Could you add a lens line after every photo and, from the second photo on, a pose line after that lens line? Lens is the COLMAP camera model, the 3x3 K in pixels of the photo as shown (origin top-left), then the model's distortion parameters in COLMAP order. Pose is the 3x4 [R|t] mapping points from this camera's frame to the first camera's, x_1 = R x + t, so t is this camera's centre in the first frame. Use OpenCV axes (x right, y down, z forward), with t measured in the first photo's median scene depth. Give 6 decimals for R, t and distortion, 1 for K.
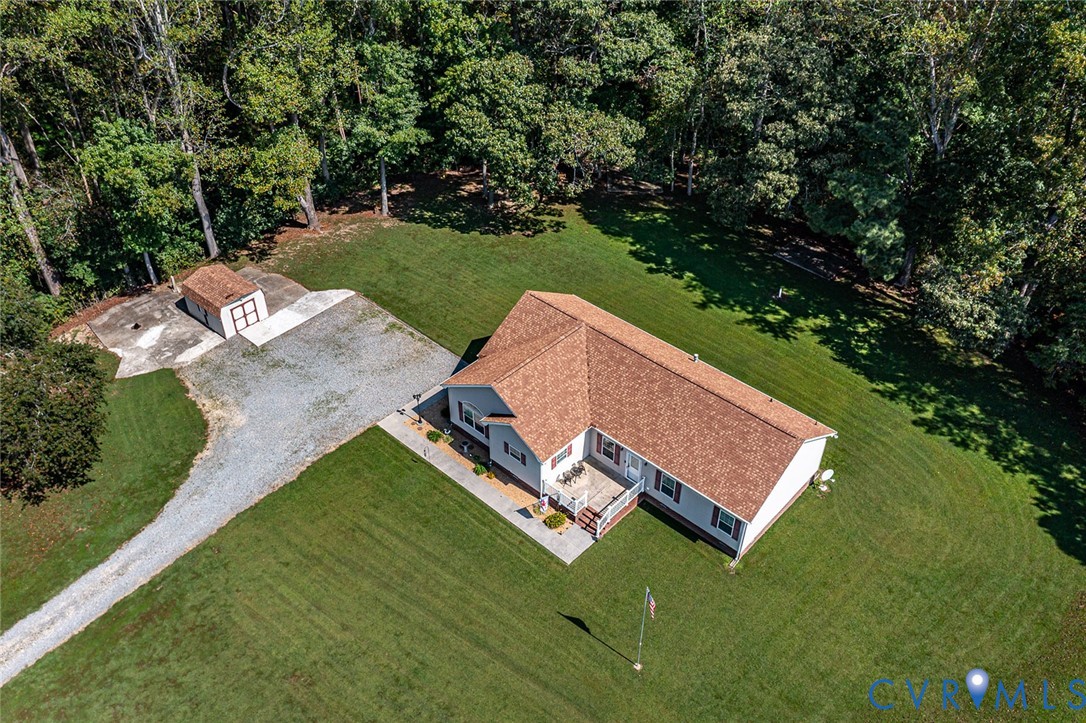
lens RADIAL K [[854.8, 0, 543.0], [0, 854.8, 361.5], [0, 0, 1]] dist [-0.015417, -0.007568]
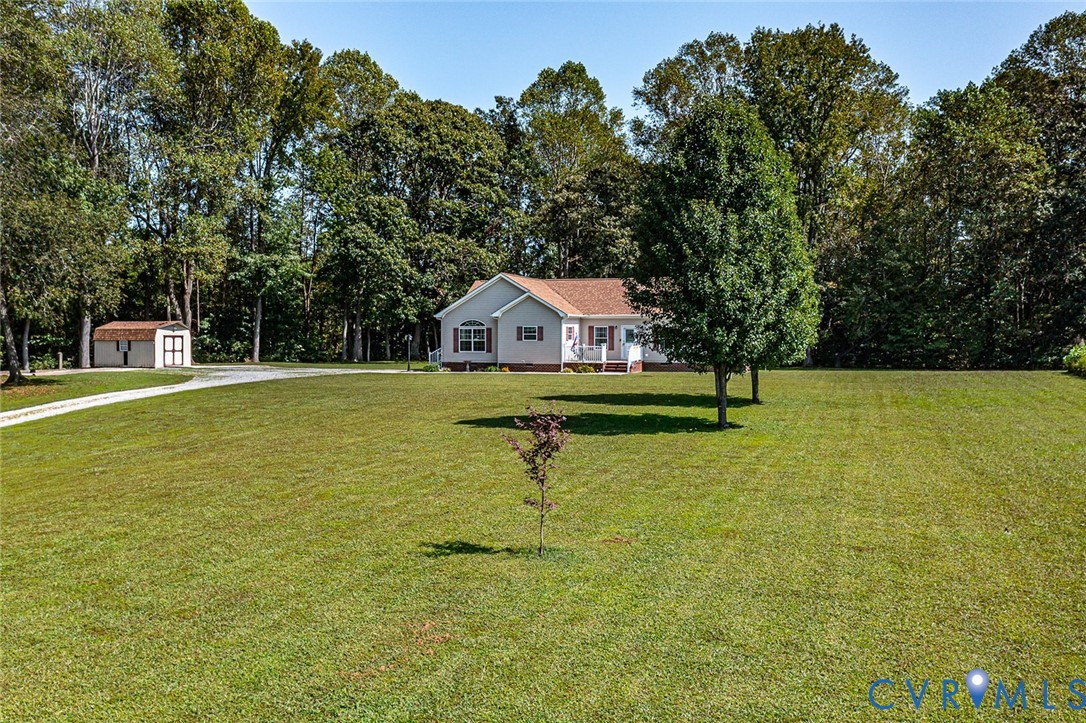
lens RADIAL K [[865.0, 0, 543.0], [0, 865.0, 361.5], [0, 0, 1]] dist [-0.006707, -0.015730]
pose [[0.903395, -0.015392, 0.428533, -0.398906], [0.272231, 0.792721, -0.545420, 0.602546], [-0.331312, 0.609390, 0.720331, 0.187124]]
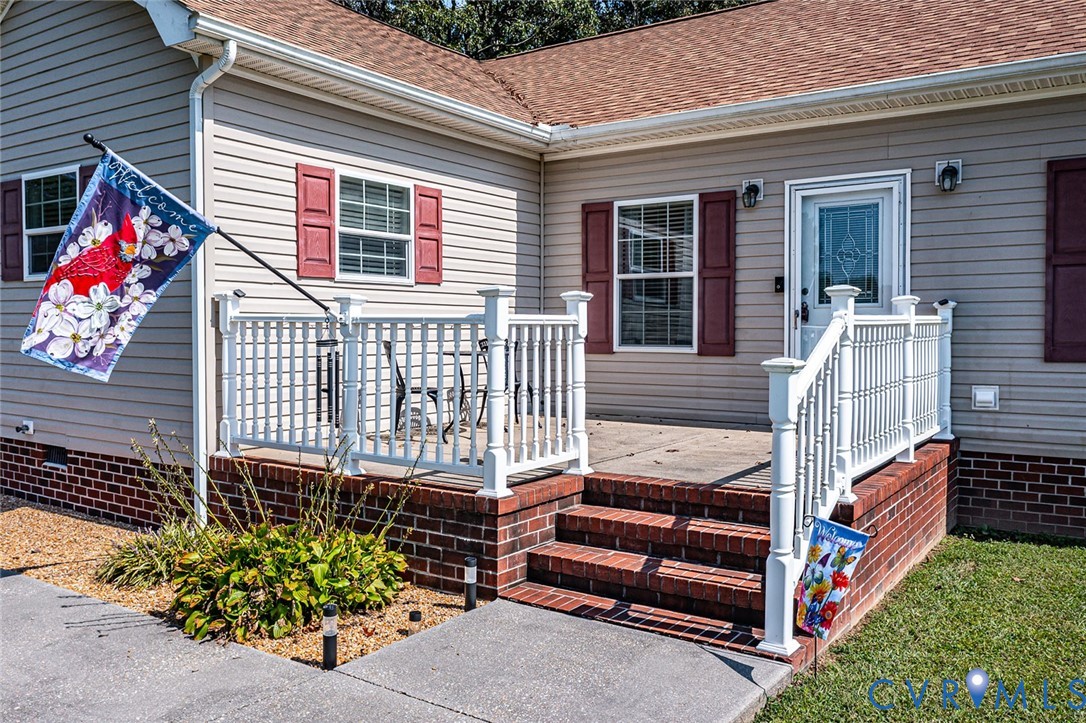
lens RADIAL K [[874.3, 0, 543.0], [0, 874.3, 361.5], [0, 0, 1]] dist [0.000617, -0.006815]
pose [[0.988255, -0.001607, 0.152808, 0.021884], [0.094193, 0.793813, -0.600823, 0.182999], [-0.120336, 0.608160, 0.784641, 0.725814]]
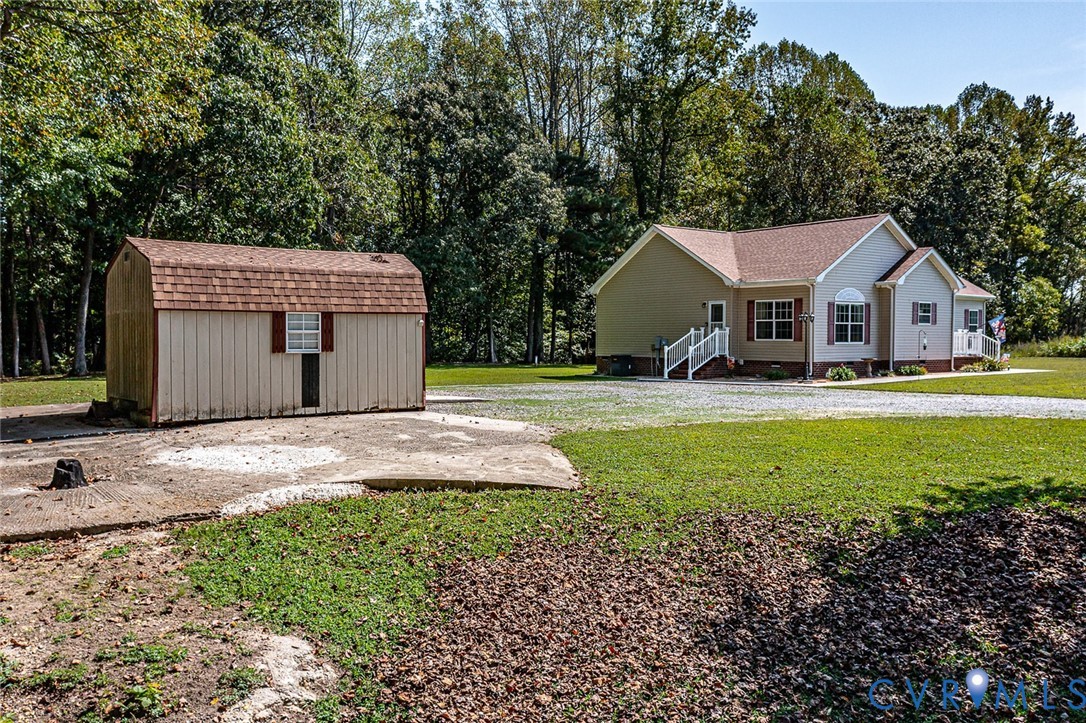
lens RADIAL K [[866.9, 0, 543.0], [0, 866.9, 361.5], [0, 0, 1]] dist [0.018083, -0.094242]
pose [[0.196769, -0.026717, 0.980086, -0.644037], [0.625265, 0.773391, -0.104450, 0.014422], [-0.755199, 0.633366, 0.168884, 0.933006]]
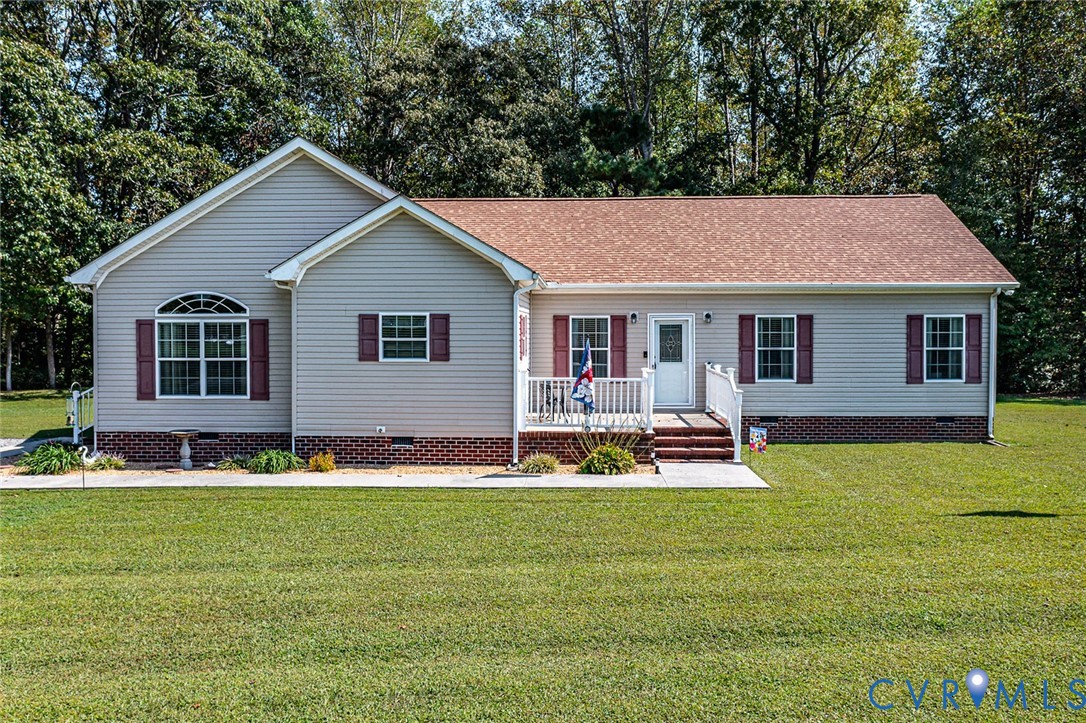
lens RADIAL K [[874.3, 0, 543.0], [0, 874.3, 361.5], [0, 0, 1]] dist [0.000617, -0.006815]
pose [[0.758556, -0.023694, 0.651177, -0.171815], [0.415685, 0.787175, -0.455589, 0.235867], [-0.501796, 0.616274, 0.606965, 0.636294]]
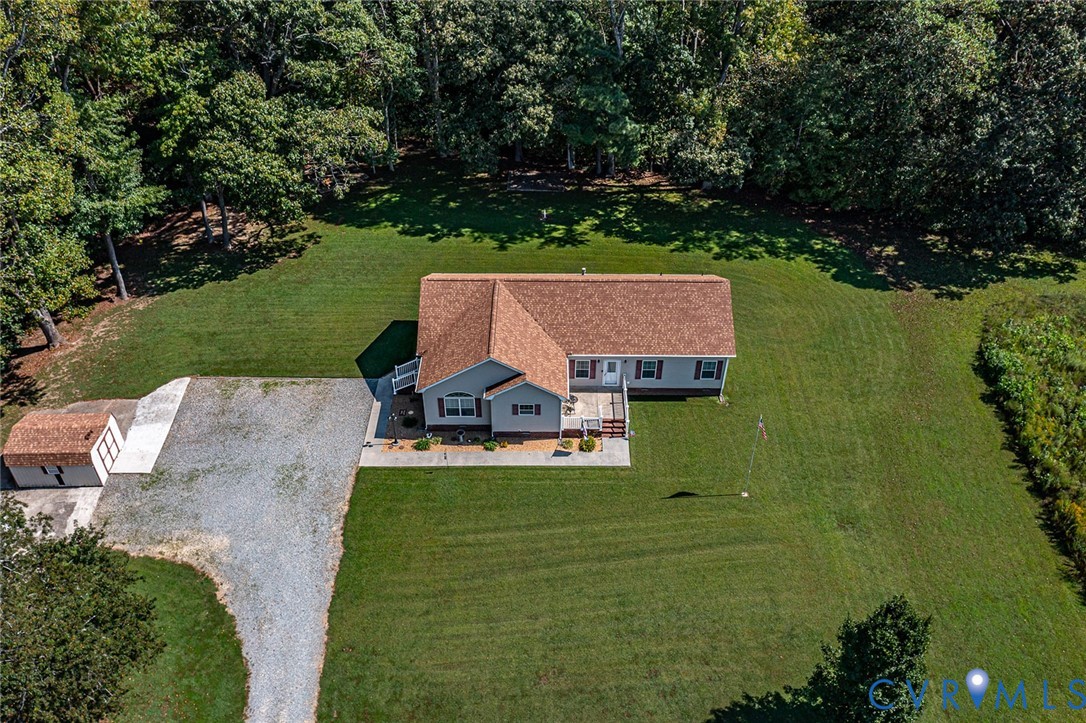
lens RADIAL K [[865.0, 0, 543.0], [0, 865.0, 361.5], [0, 0, 1]] dist [-0.006707, -0.015730]
pose [[0.734738, -0.427253, 0.526892, -0.453590], [0.426664, 0.894915, 0.130708, -0.062097], [-0.527369, 0.128770, 0.839822, 0.071544]]
